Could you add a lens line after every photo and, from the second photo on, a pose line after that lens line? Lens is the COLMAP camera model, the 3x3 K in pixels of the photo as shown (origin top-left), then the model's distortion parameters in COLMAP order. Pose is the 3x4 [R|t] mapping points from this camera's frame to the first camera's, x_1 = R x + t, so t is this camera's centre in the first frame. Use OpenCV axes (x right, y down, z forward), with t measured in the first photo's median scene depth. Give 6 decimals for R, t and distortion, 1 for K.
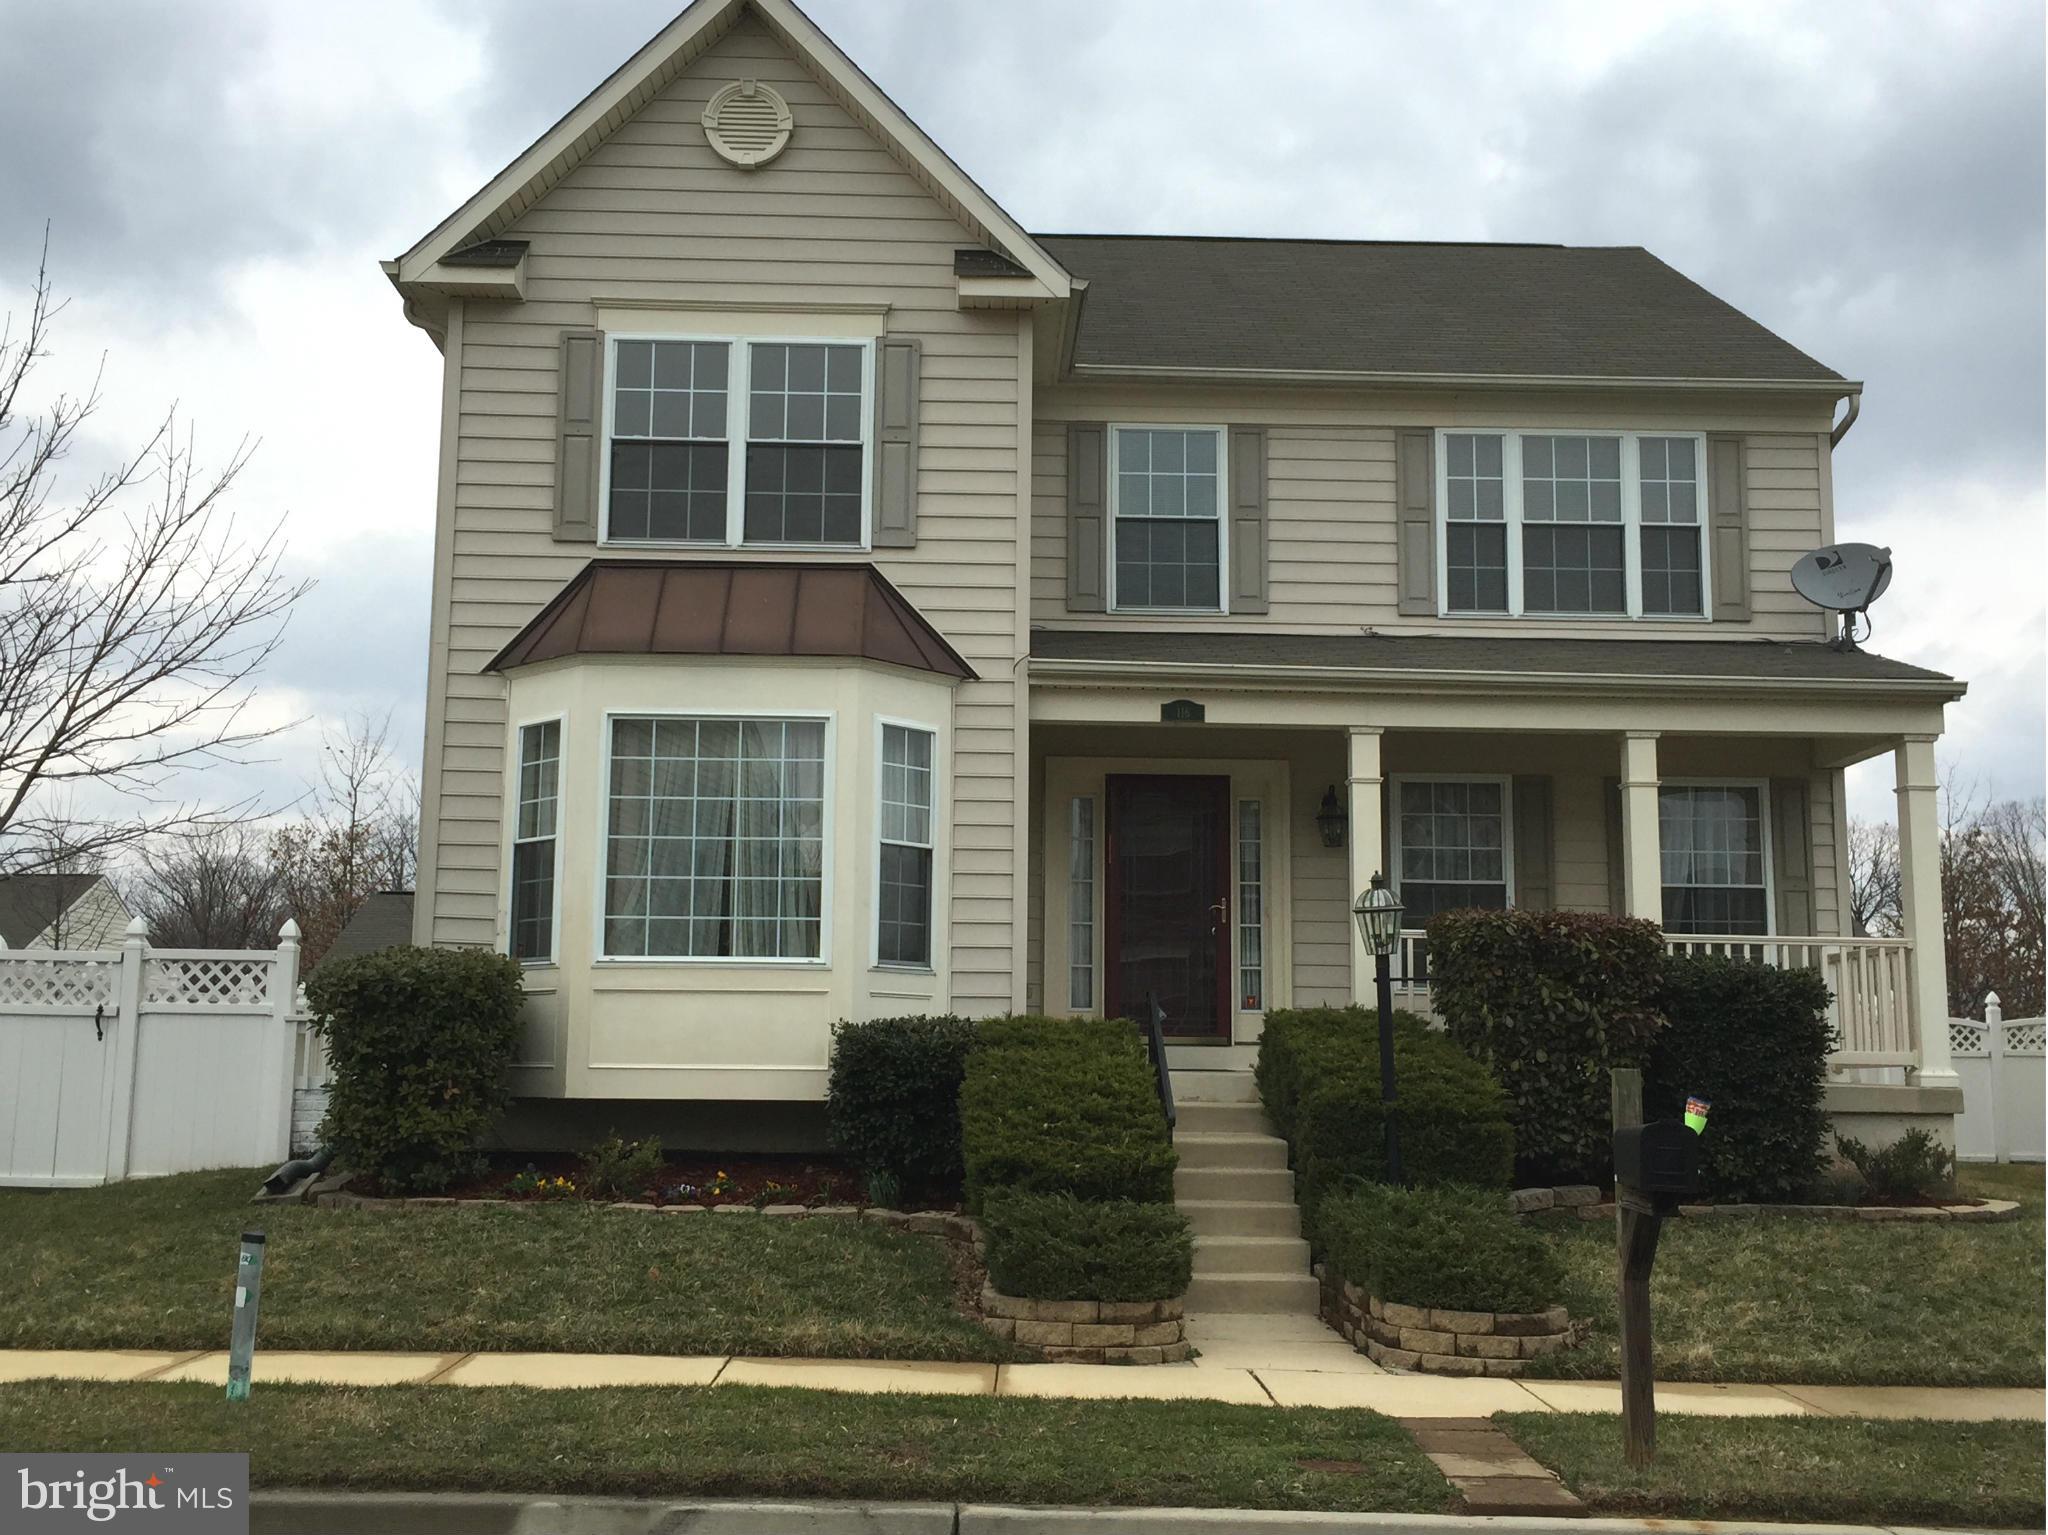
lens RADIAL K [[2279.4, 0, 1024.0], [0, 2279.4, 767.5], [0, 0, 1]] dist [0.084320, 0.002284]
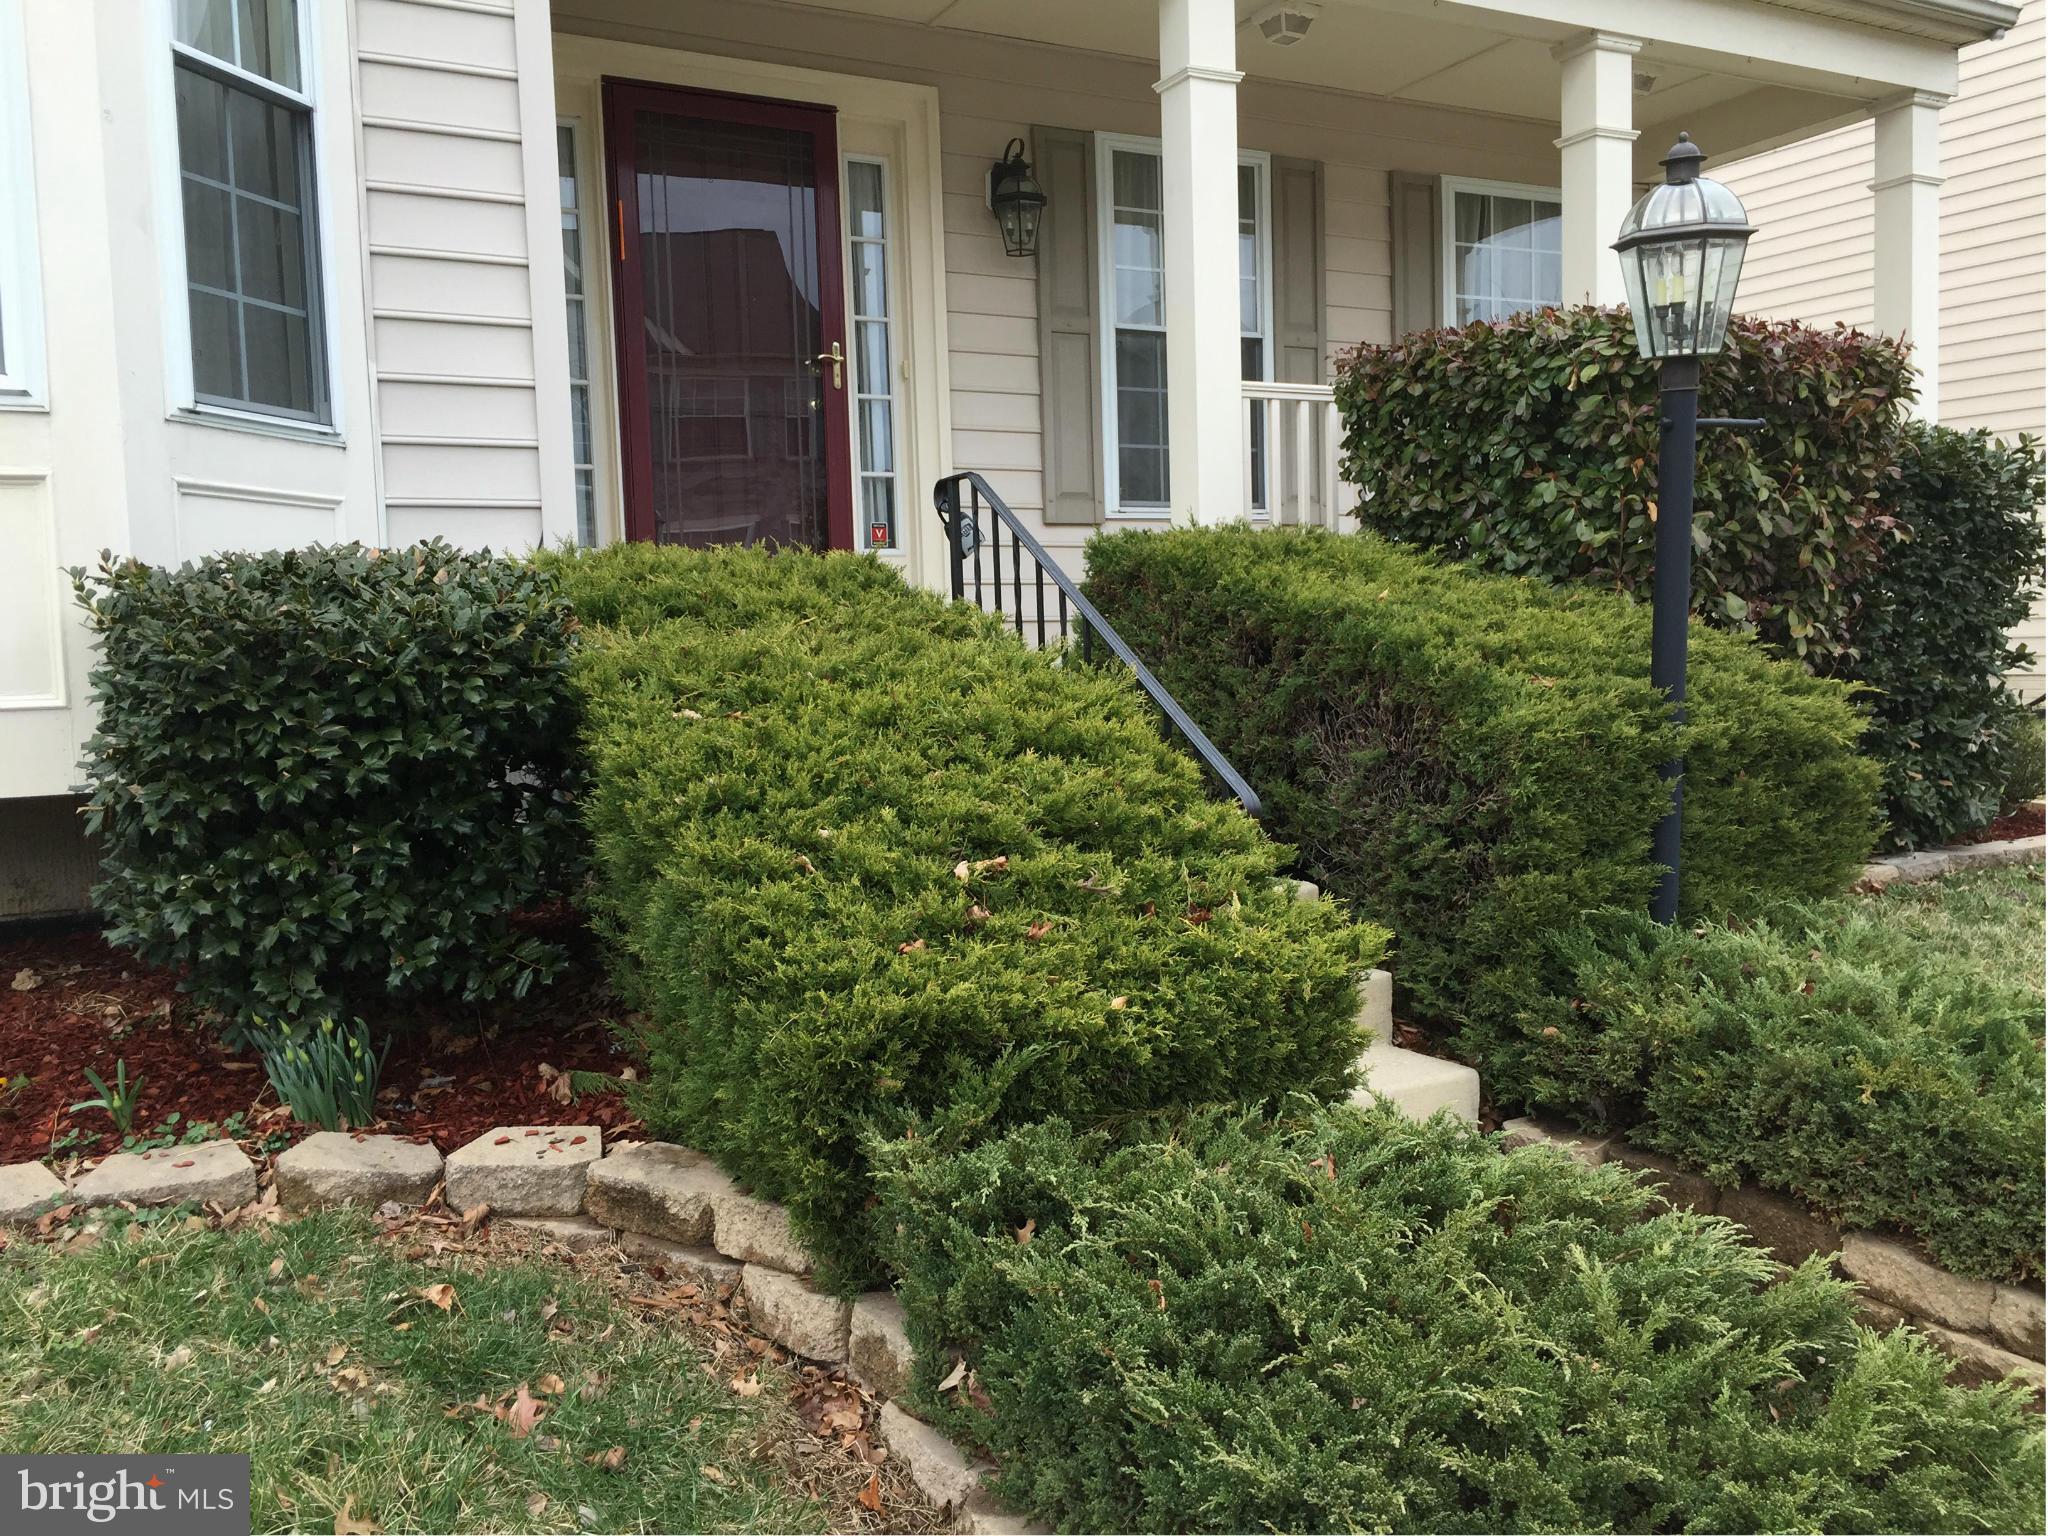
lens RADIAL K [[1710.5, 0, 1024.0], [0, 1710.5, 768.0], [0, 0, 1]] dist [0.106762, -0.148935]
pose [[0.887957, -0.069094, 0.454707, -0.081963], [-0.027187, 0.979037, 0.201860, 0.089813], [-0.459122, -0.191605, 0.867464, 0.745424]]
